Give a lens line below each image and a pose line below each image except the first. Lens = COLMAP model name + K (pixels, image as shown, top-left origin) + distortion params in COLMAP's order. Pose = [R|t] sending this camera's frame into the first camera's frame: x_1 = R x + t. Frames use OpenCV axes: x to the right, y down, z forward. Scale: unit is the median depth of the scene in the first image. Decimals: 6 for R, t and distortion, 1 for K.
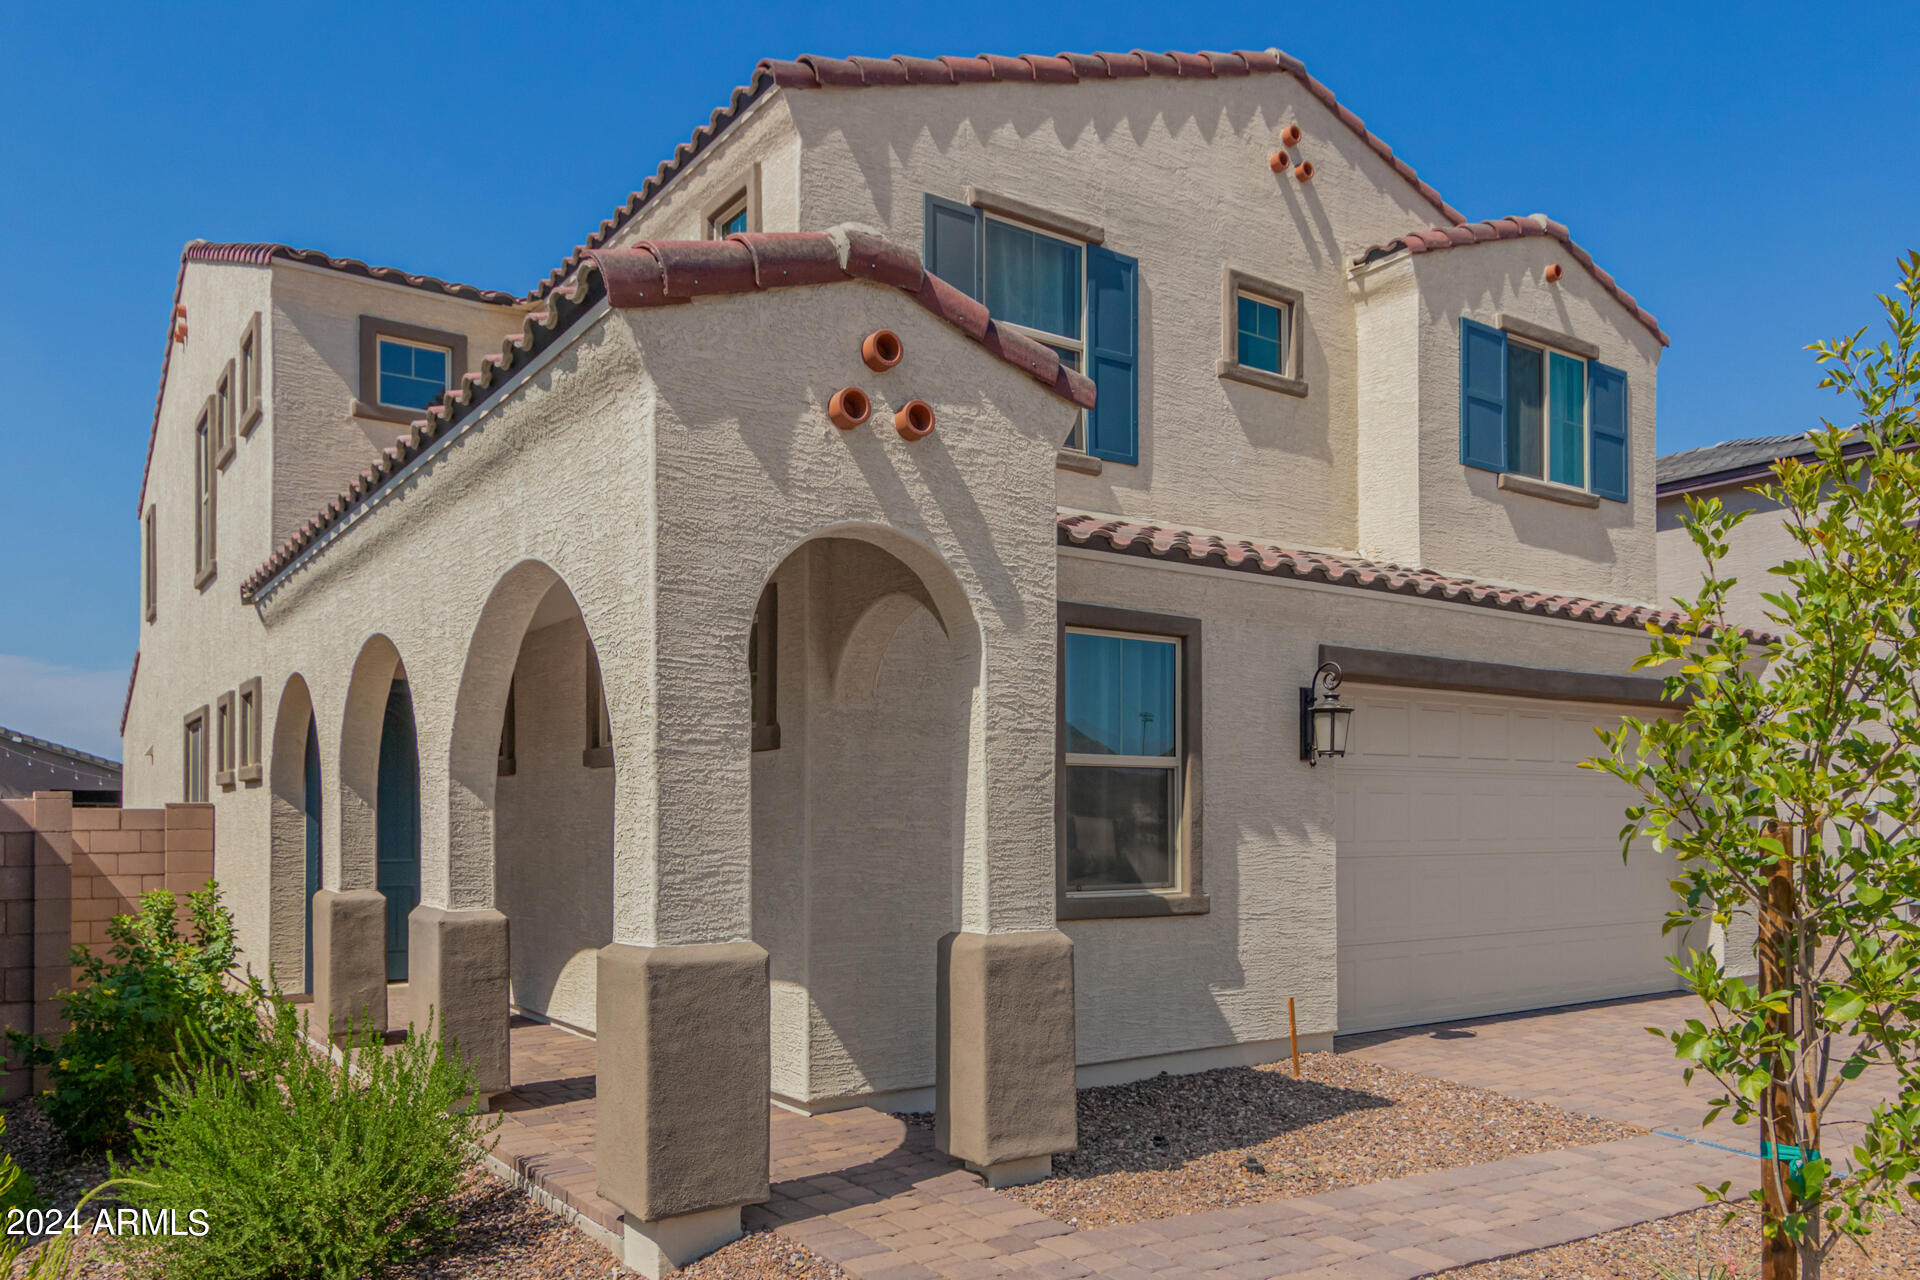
lens RADIAL K [[1382.6, 0, 960.0], [0, 1382.6, 640.0], [0, 0, 1]] dist [-0.000574, 0.000028]
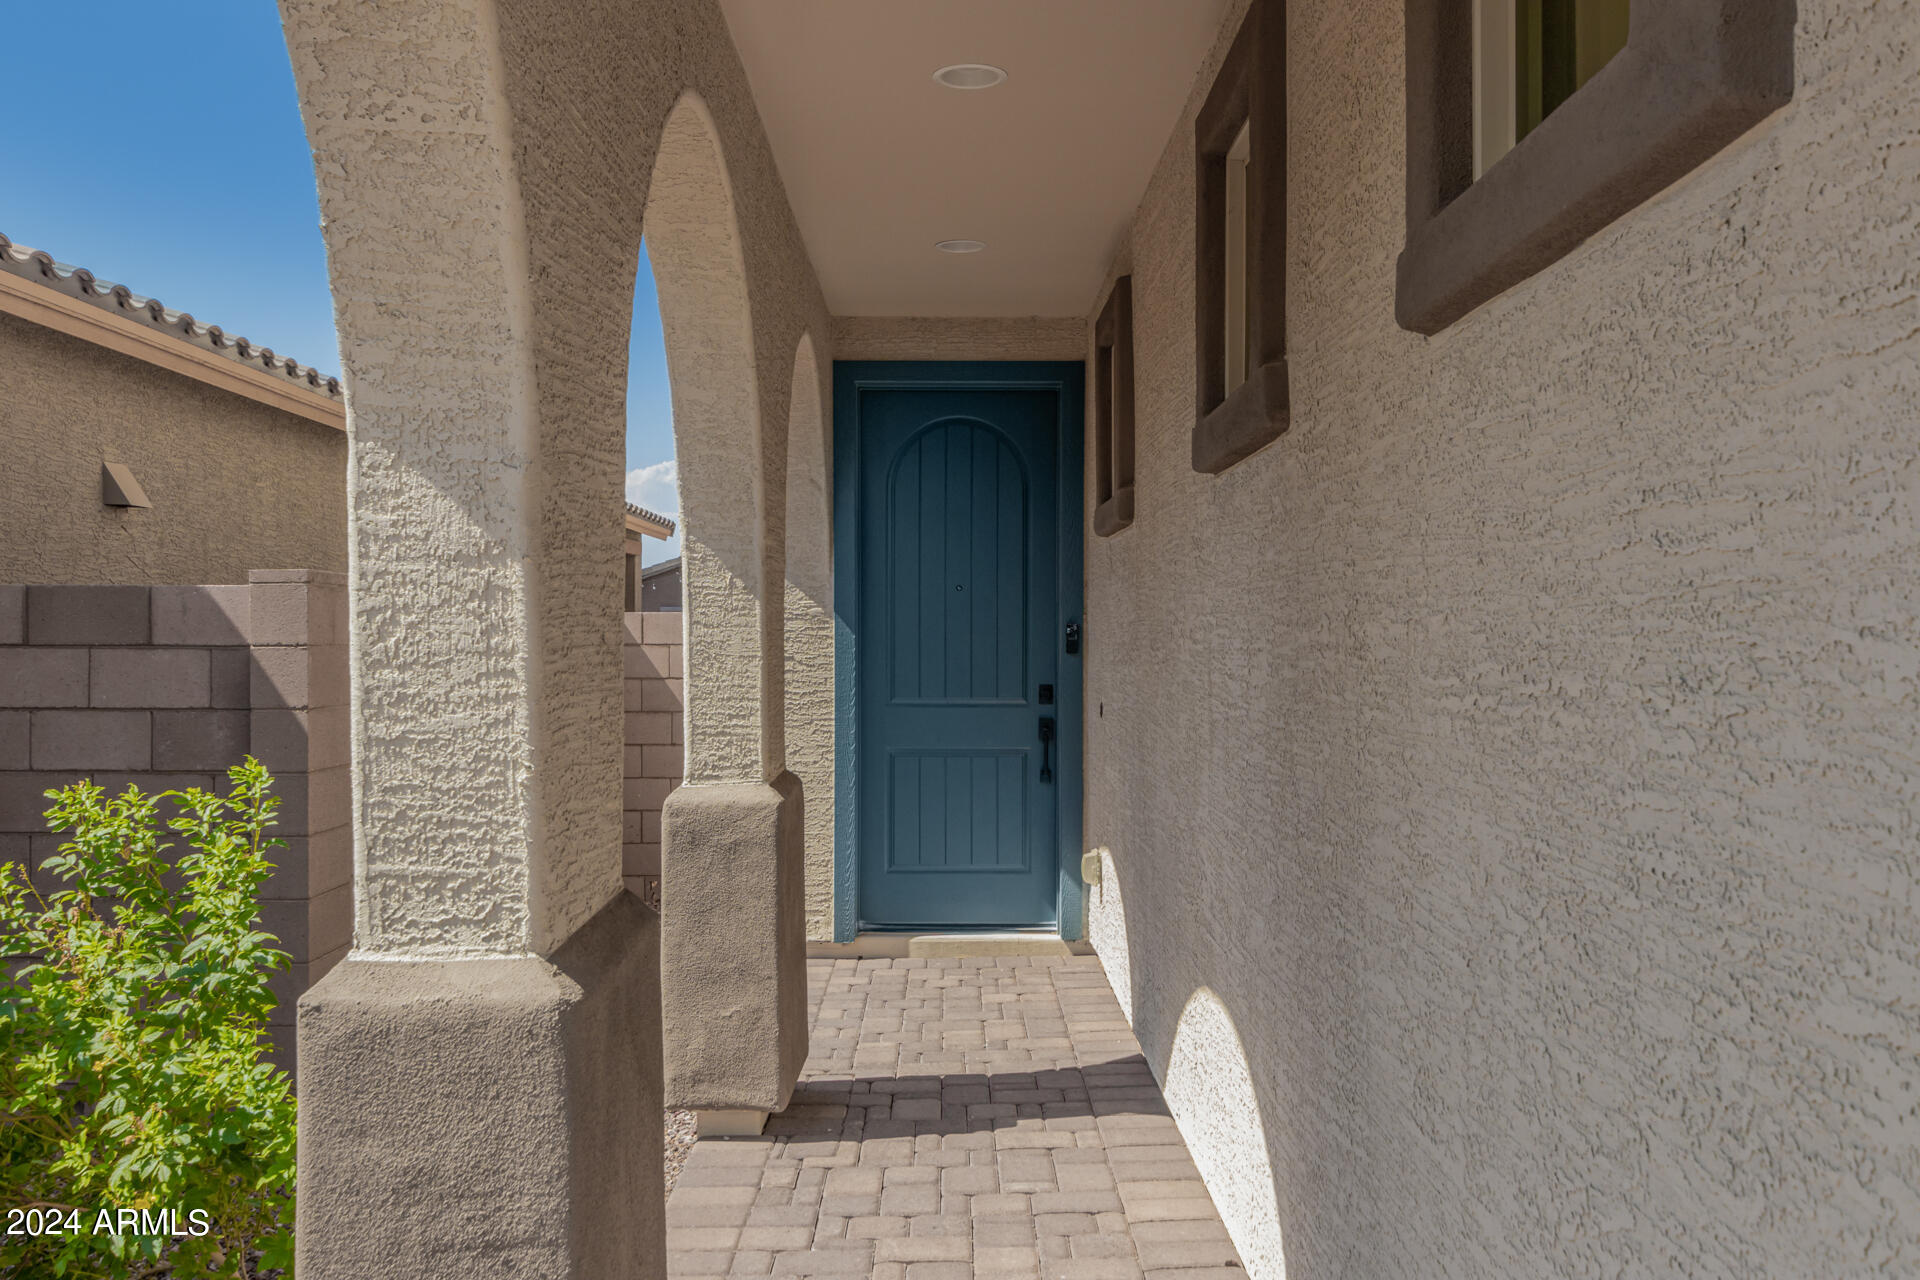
lens RADIAL K [[1684.4, 0, 962.6], [0, 1684.4, 693.8], [0, 0, 1]] dist [0.004466, 0.002331]
pose [[0.831928, 0.018413, -0.554578, -0.104428], [0.072689, 0.987220, 0.141819, 0.109631], [0.550102, -0.158295, 0.819958, 0.793296]]
